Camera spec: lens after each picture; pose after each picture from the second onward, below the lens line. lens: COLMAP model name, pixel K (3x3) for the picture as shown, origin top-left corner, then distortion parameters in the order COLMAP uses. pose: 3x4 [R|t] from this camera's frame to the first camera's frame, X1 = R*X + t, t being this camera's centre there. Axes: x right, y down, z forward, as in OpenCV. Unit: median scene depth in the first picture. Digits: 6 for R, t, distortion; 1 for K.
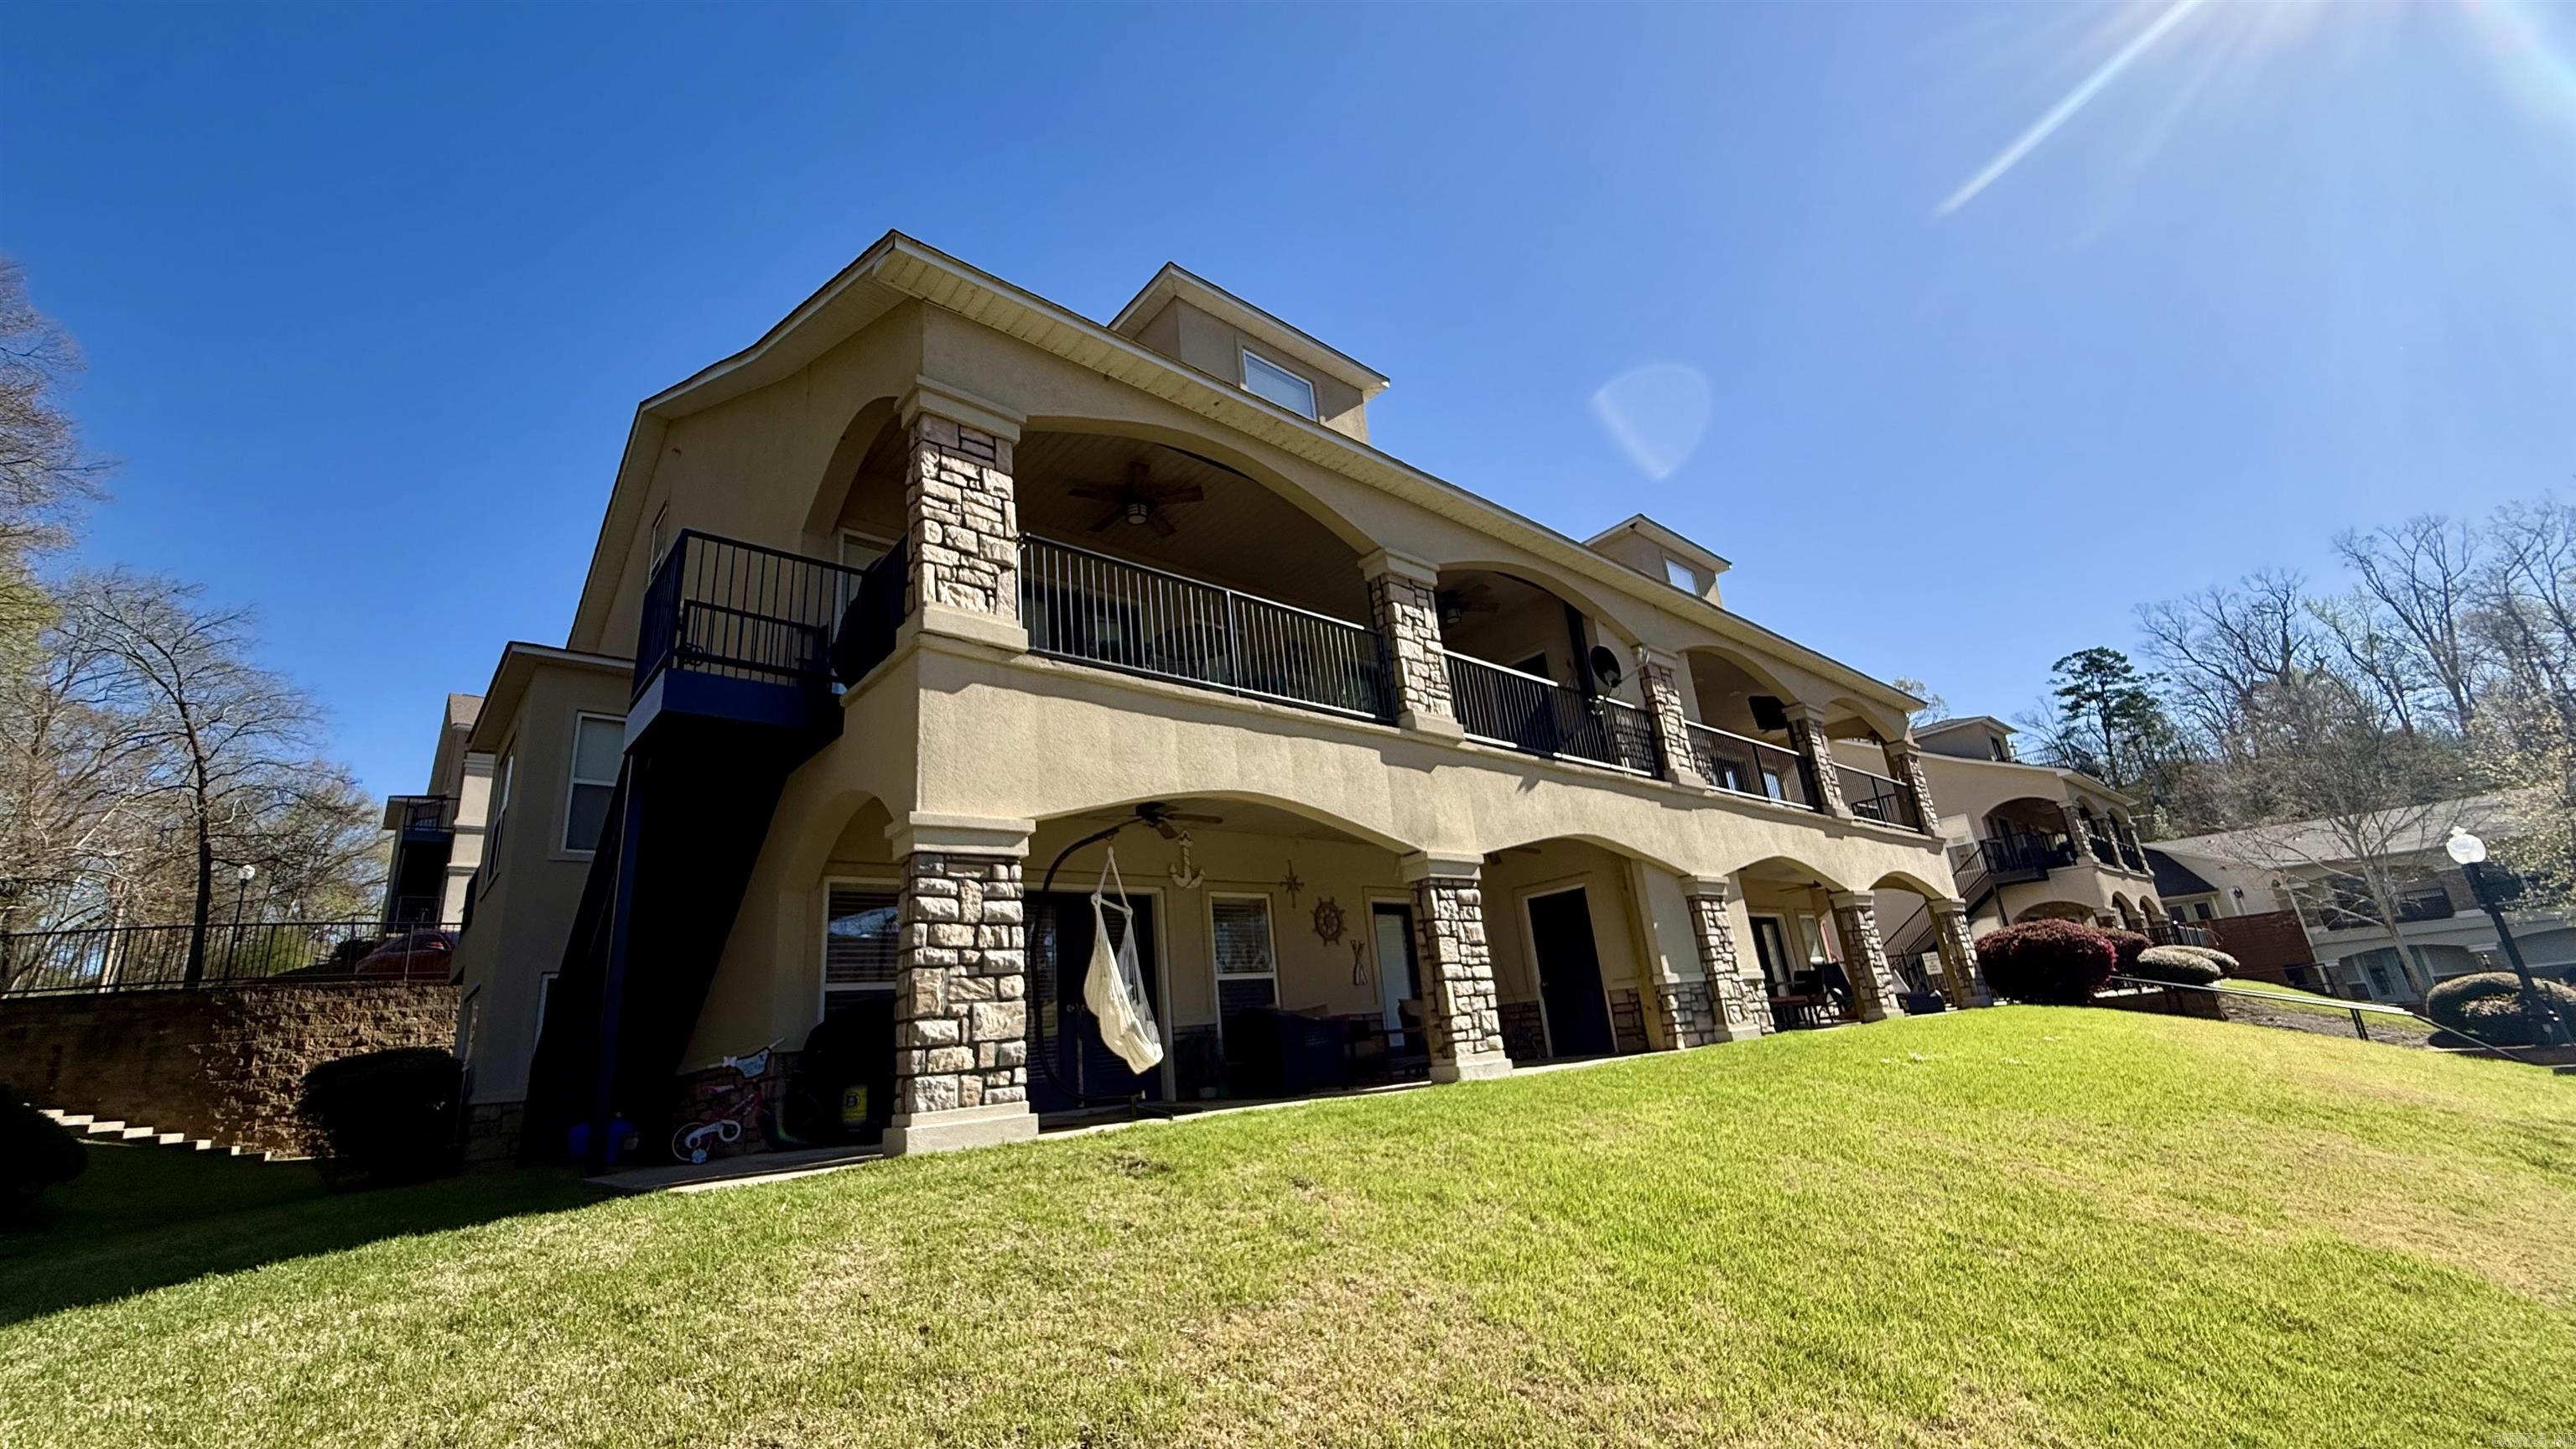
lens RADIAL K [[1020.6, 0, 1281.2], [0, 1020.6, 725.7], [0, 0, 1]] dist [0.002321, -0.000891]
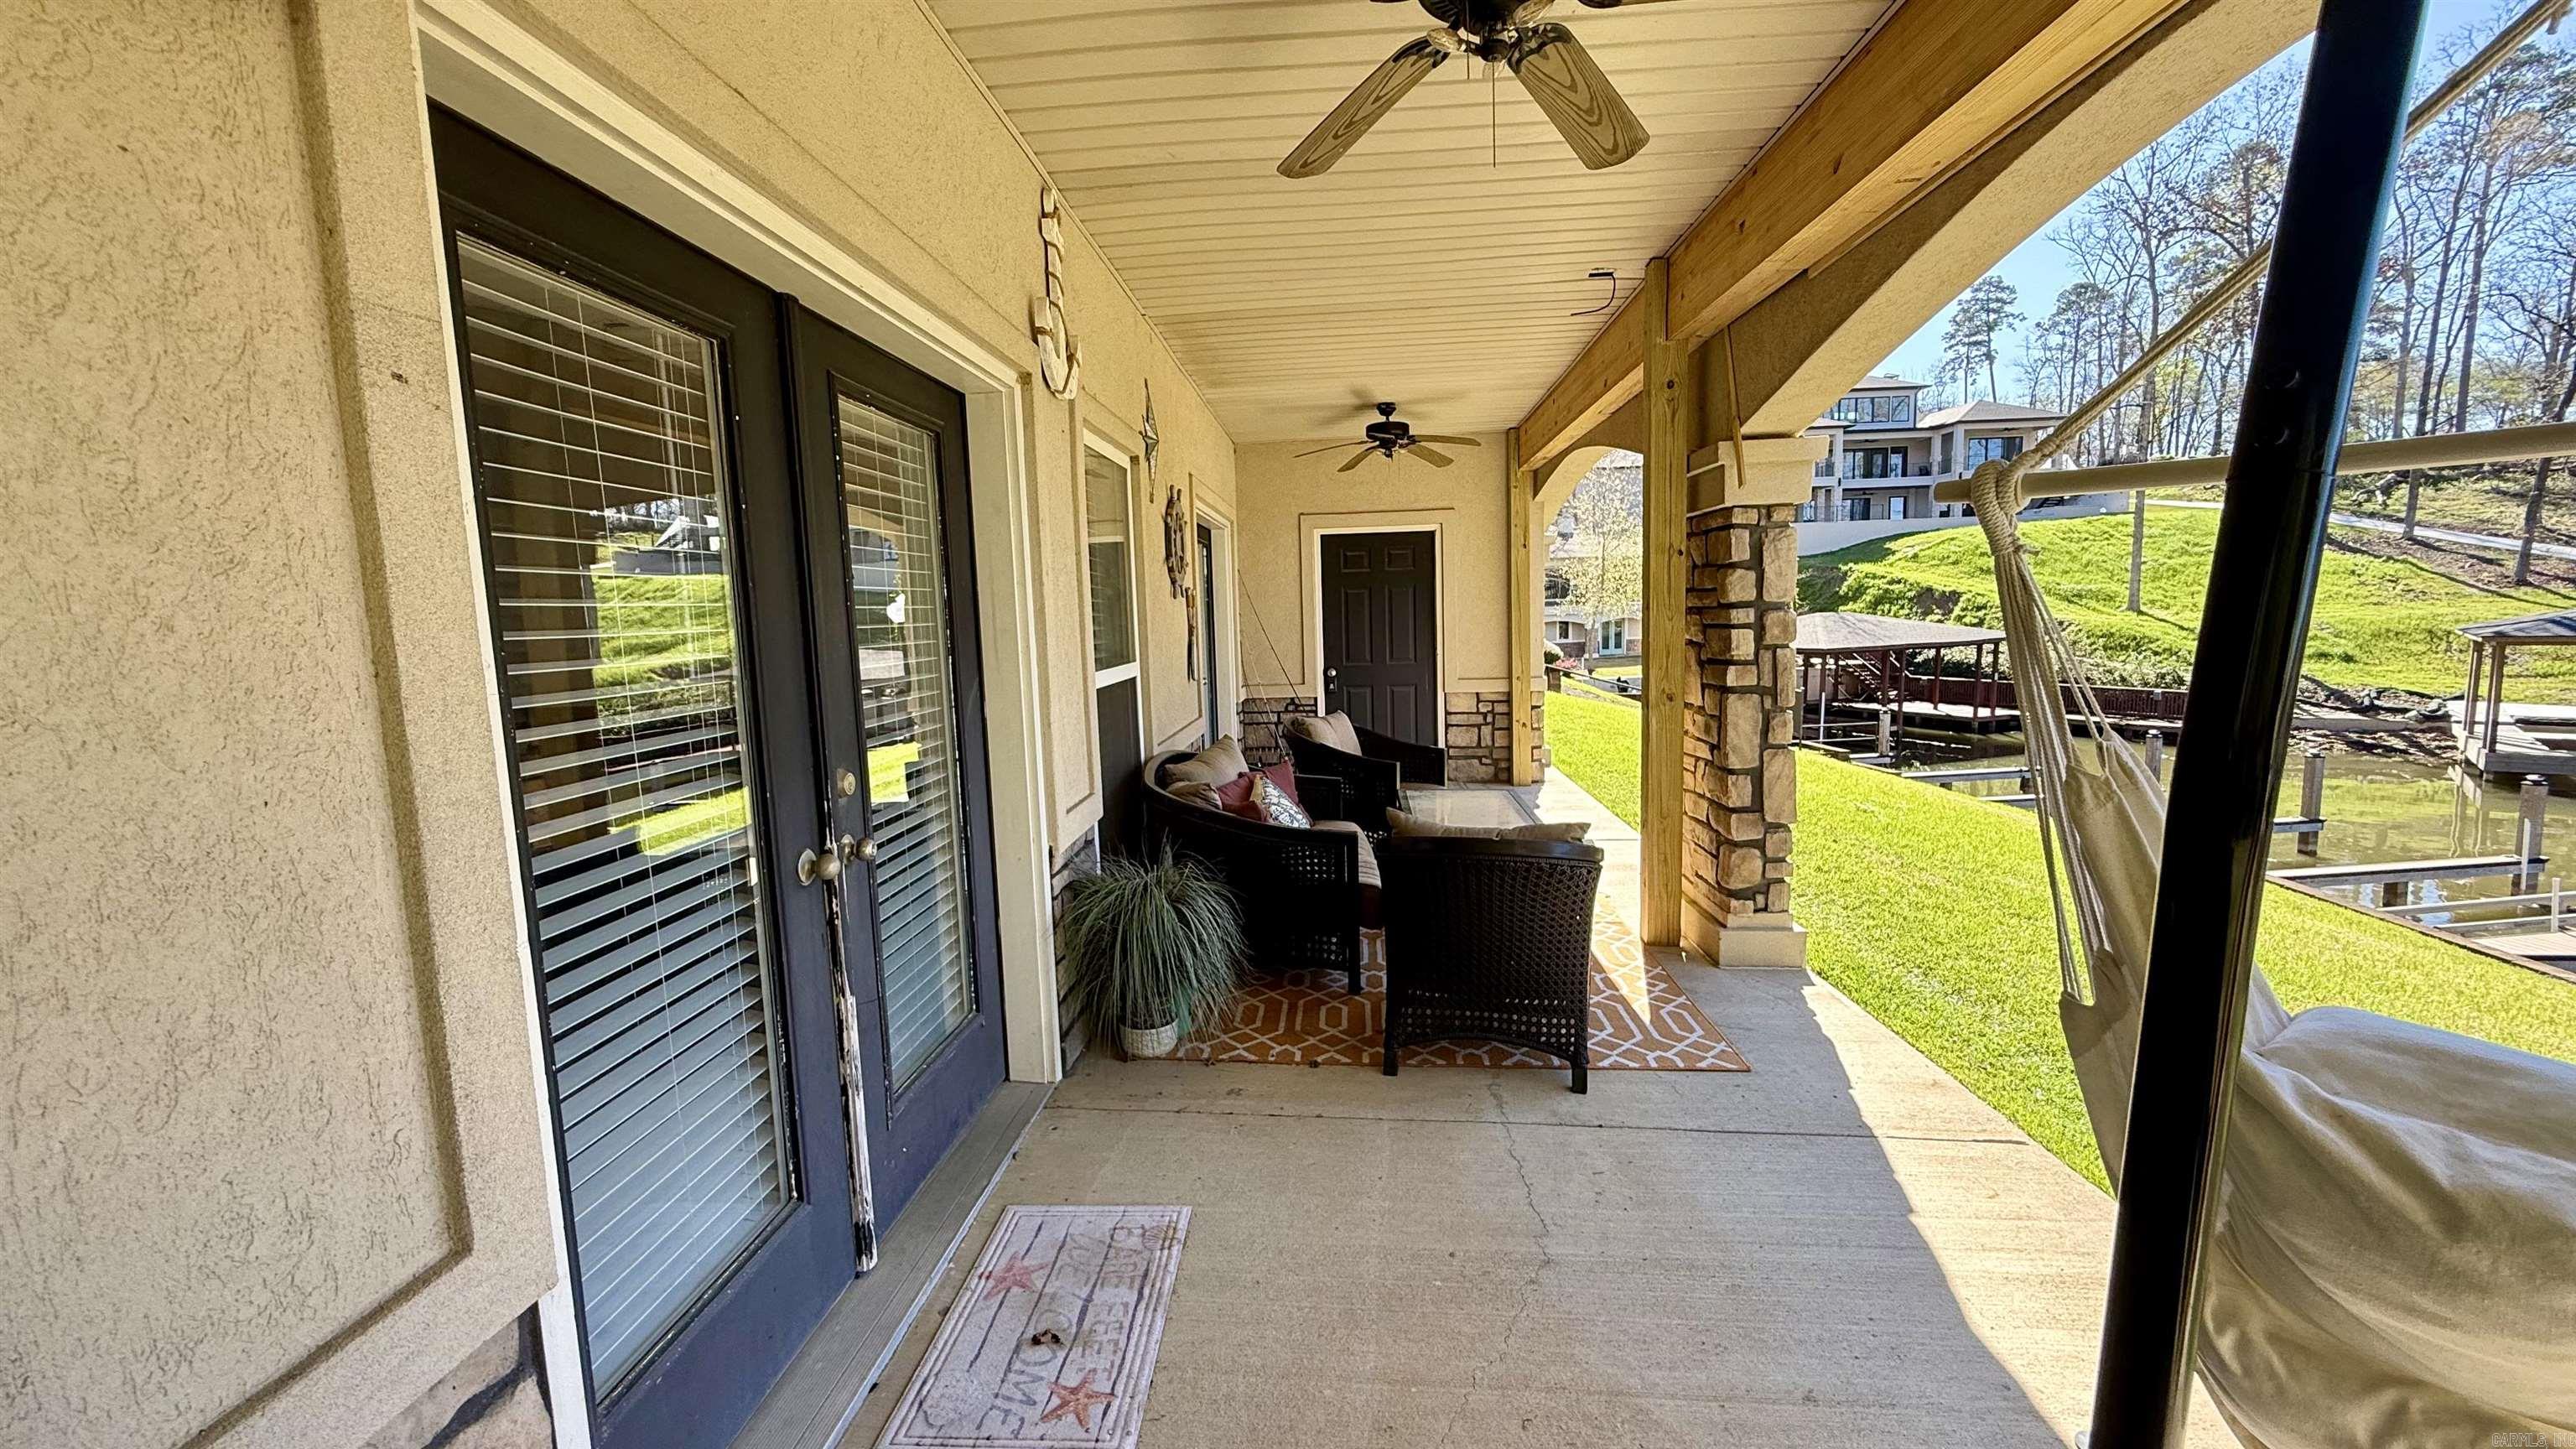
lens RADIAL K [[1020.6, 0, 1284.3], [0, 1020.6, 728.1], [0, 0, 1]] dist [0.002321, -0.000891]
pose [[0.709000, -0.011725, 0.705111, -0.291991], [-0.249258, 0.931157, 0.266116, 0.175702], [-0.659689, -0.364431, 0.657268, 0.836379]]
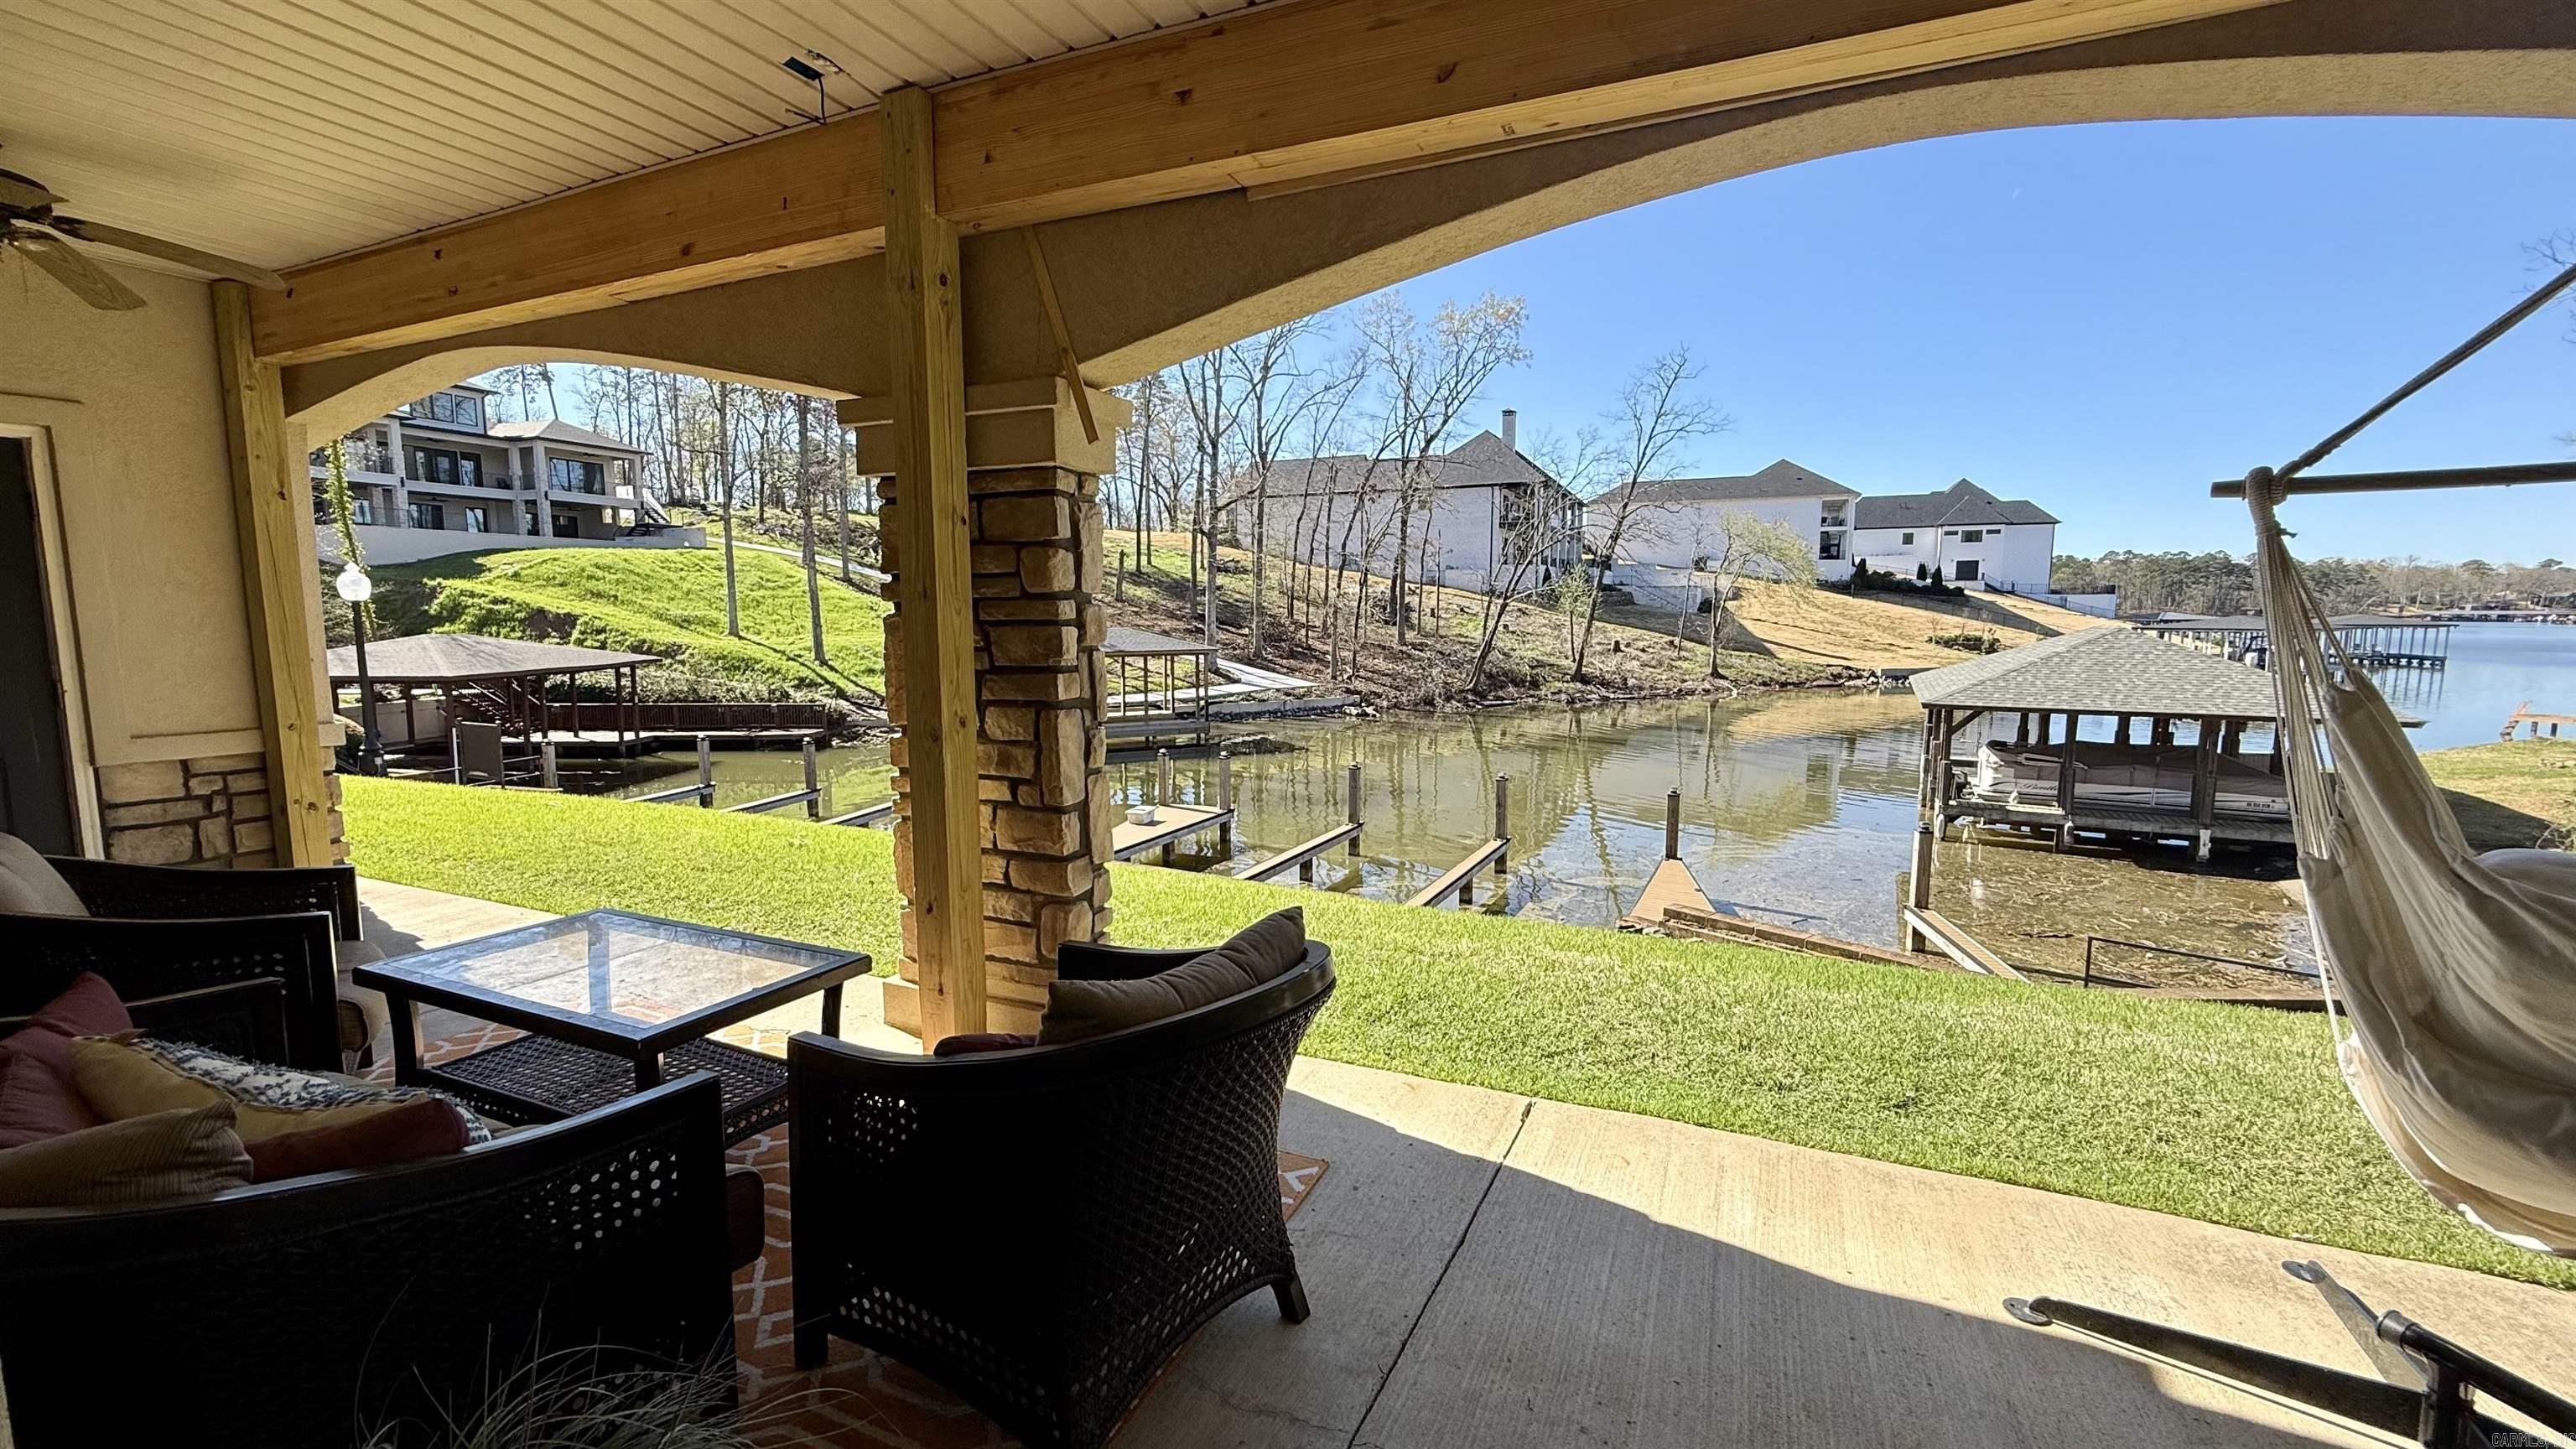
lens RADIAL K [[1020.6, 0, 1291.7], [0, 1020.6, 723.7], [0, 0, 1]] dist [0.002321, -0.000891]
pose [[-0.414354, -0.007115, 0.910088, -0.190666], [-0.242777, 0.964599, -0.102992, 0.248623], [-0.877138, -0.263623, -0.401413, 1.062083]]
